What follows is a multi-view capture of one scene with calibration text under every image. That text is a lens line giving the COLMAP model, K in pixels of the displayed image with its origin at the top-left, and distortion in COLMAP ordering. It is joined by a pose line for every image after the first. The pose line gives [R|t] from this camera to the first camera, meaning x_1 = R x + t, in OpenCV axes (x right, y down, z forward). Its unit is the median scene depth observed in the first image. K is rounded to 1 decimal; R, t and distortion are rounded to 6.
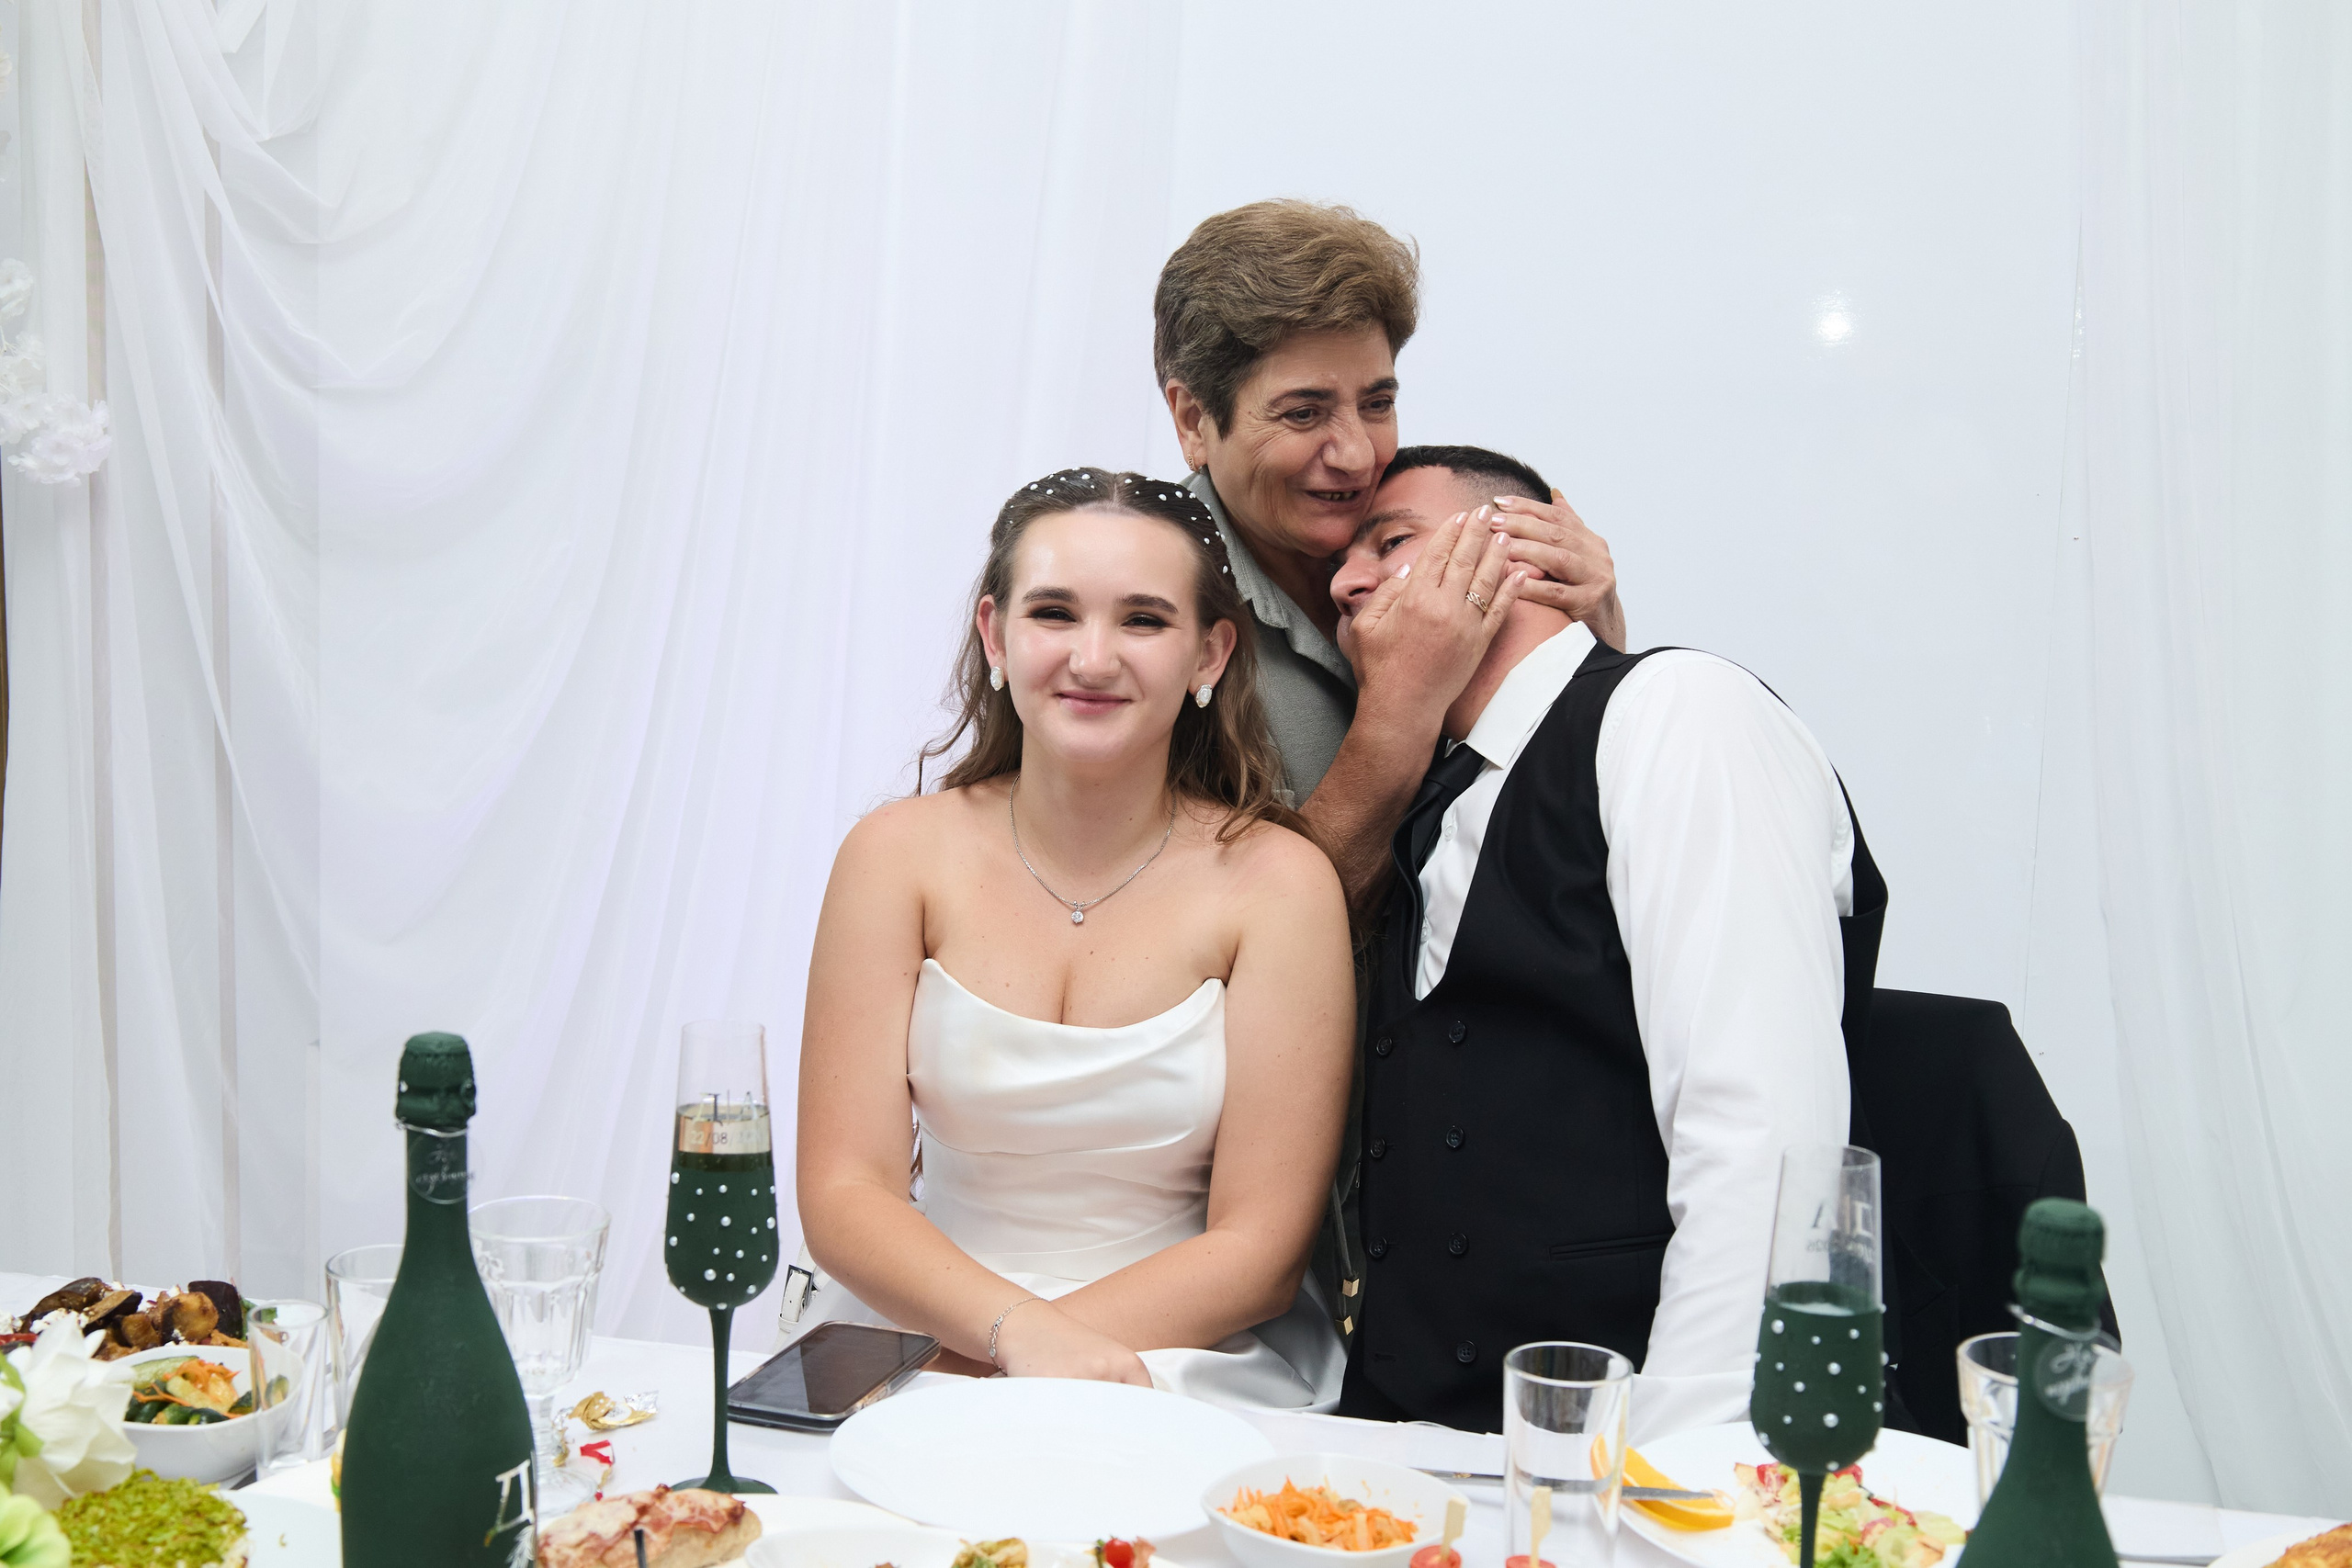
lens RADIAL K [[2984.0, 0, 1179.8], [0, 2984.0, 787.1], [0, 0, 1]] dist [-0.016969, 0.000000]
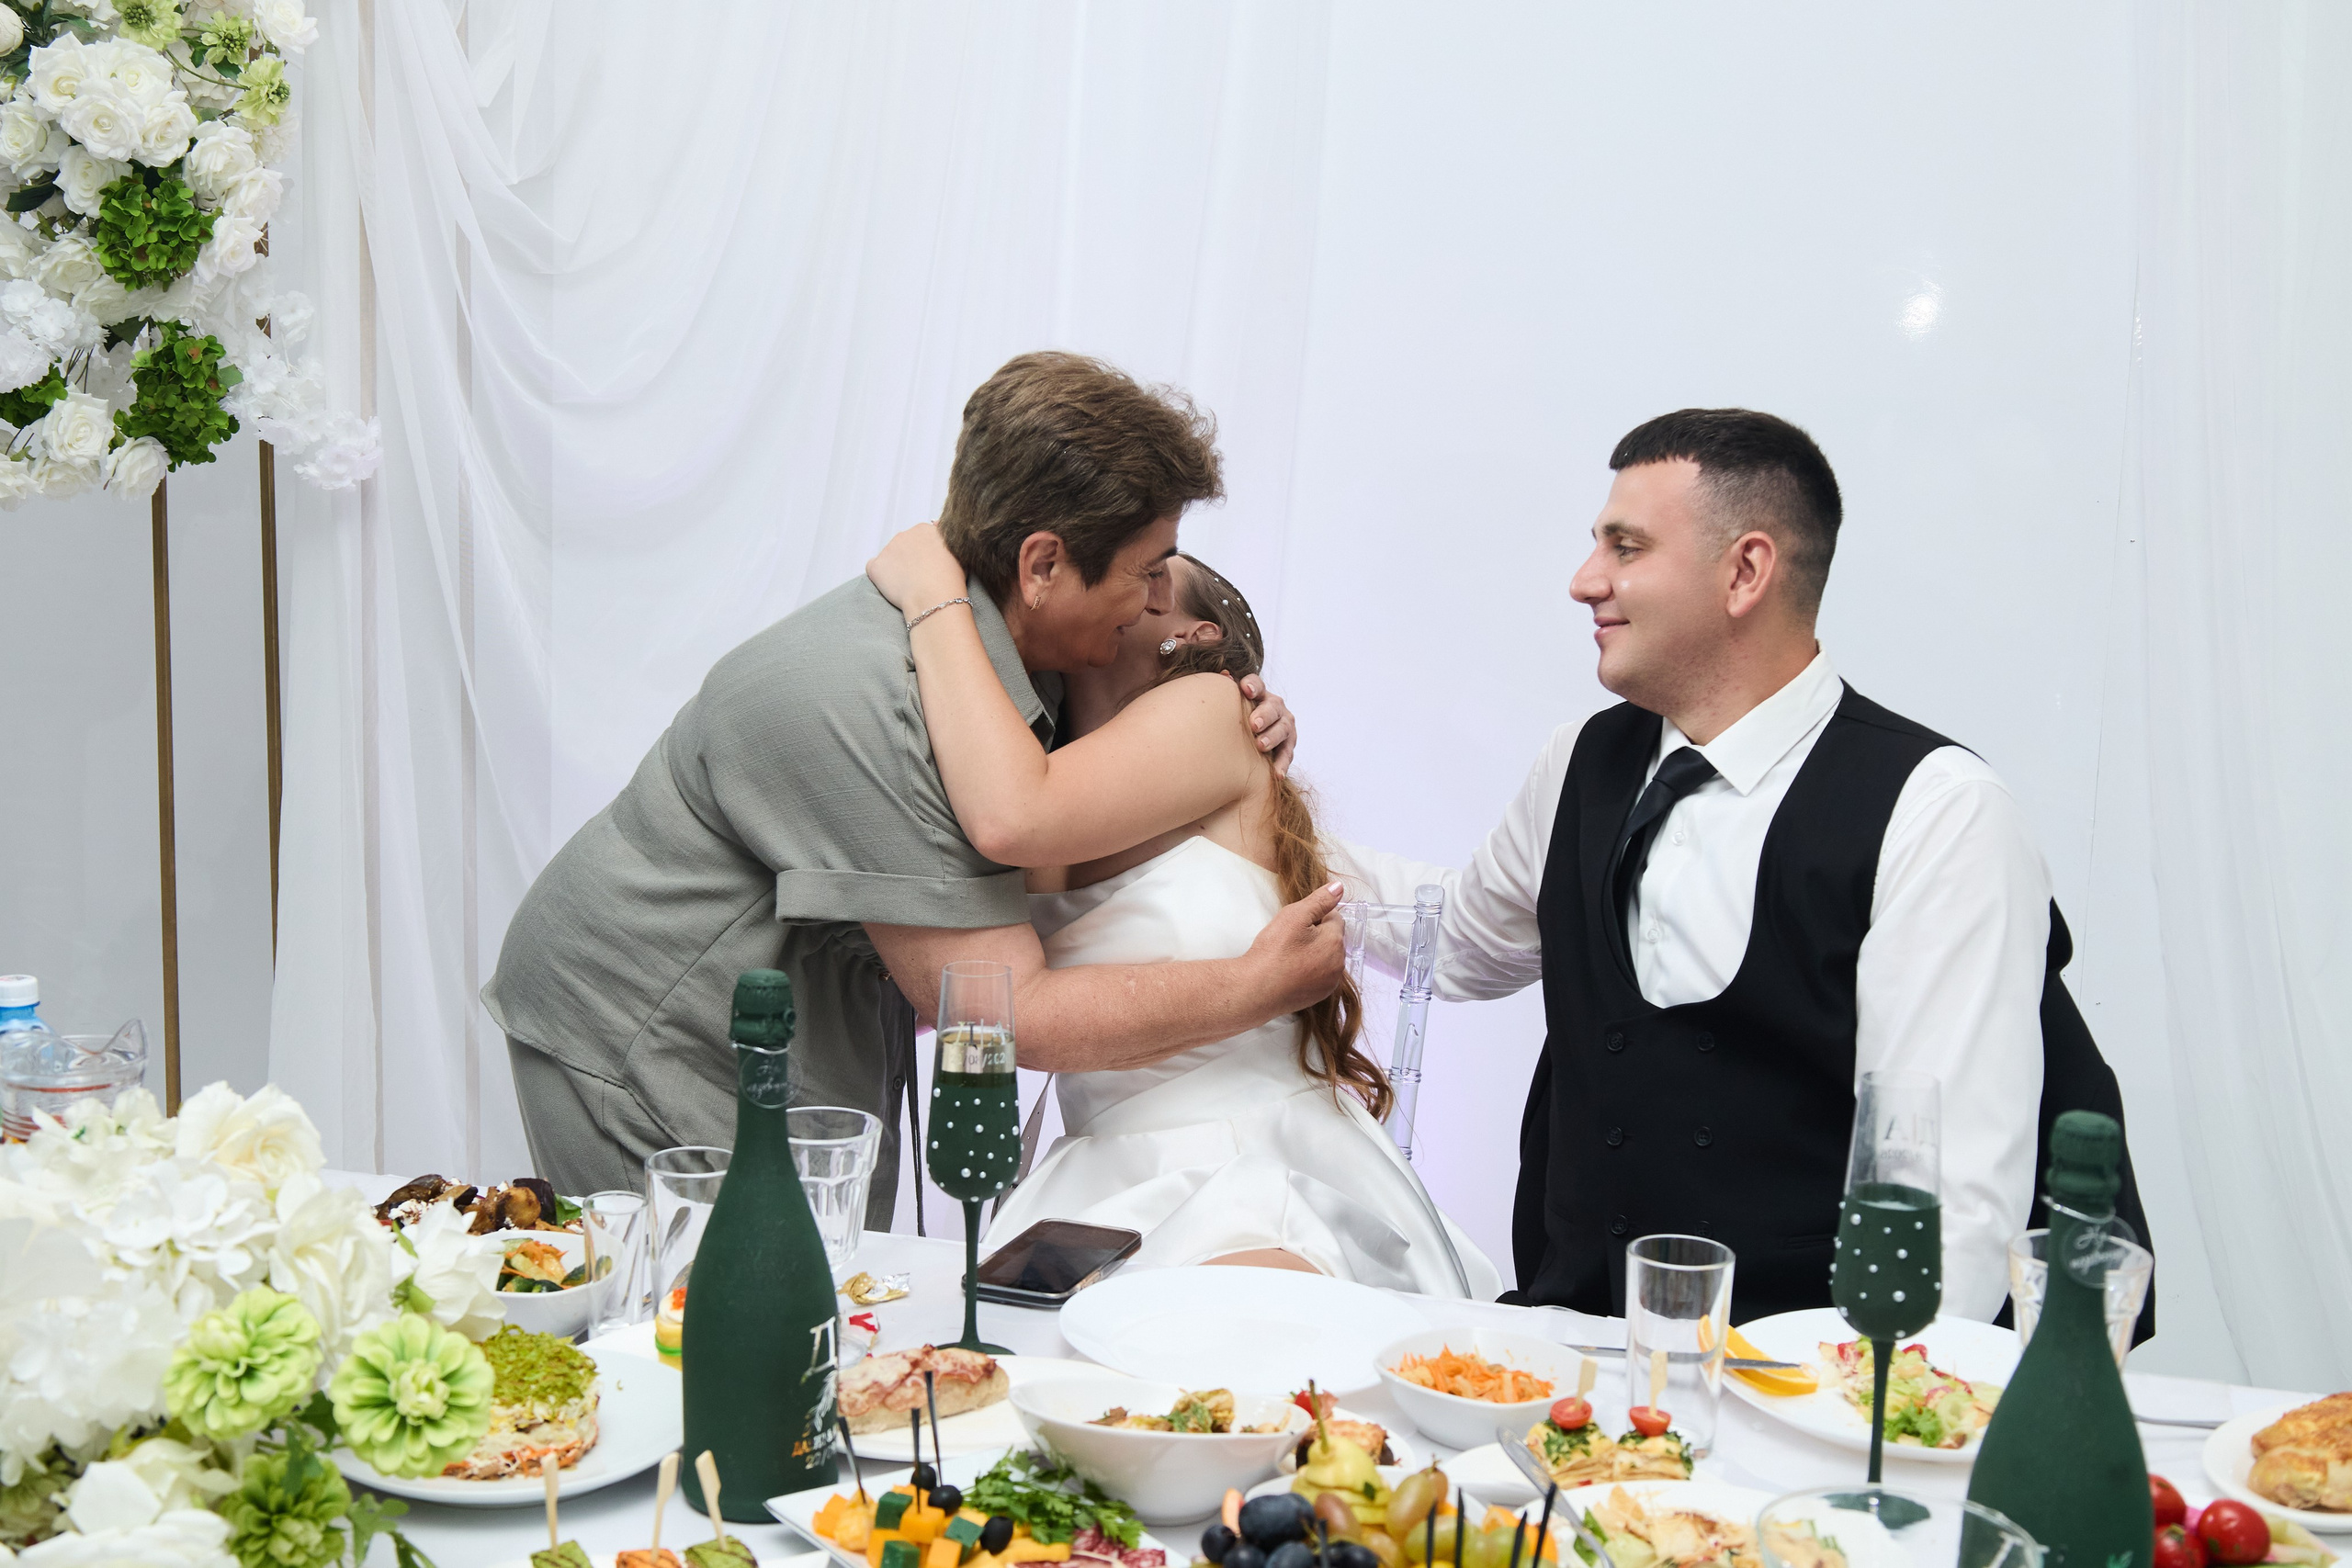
lens RADIAL K [[2829.3, 0, 1171.2], [0, 2829.3, 781.8], [0, 0, 1]] dist [-0.035623, 0.000000]
pose [[0.999082, 0.004699, -0.042589, -0.026344], [-0.004226, 0.999929, 0.011173, -0.008025], [0.042638, -0.010982, 0.999030, -0.139123]]
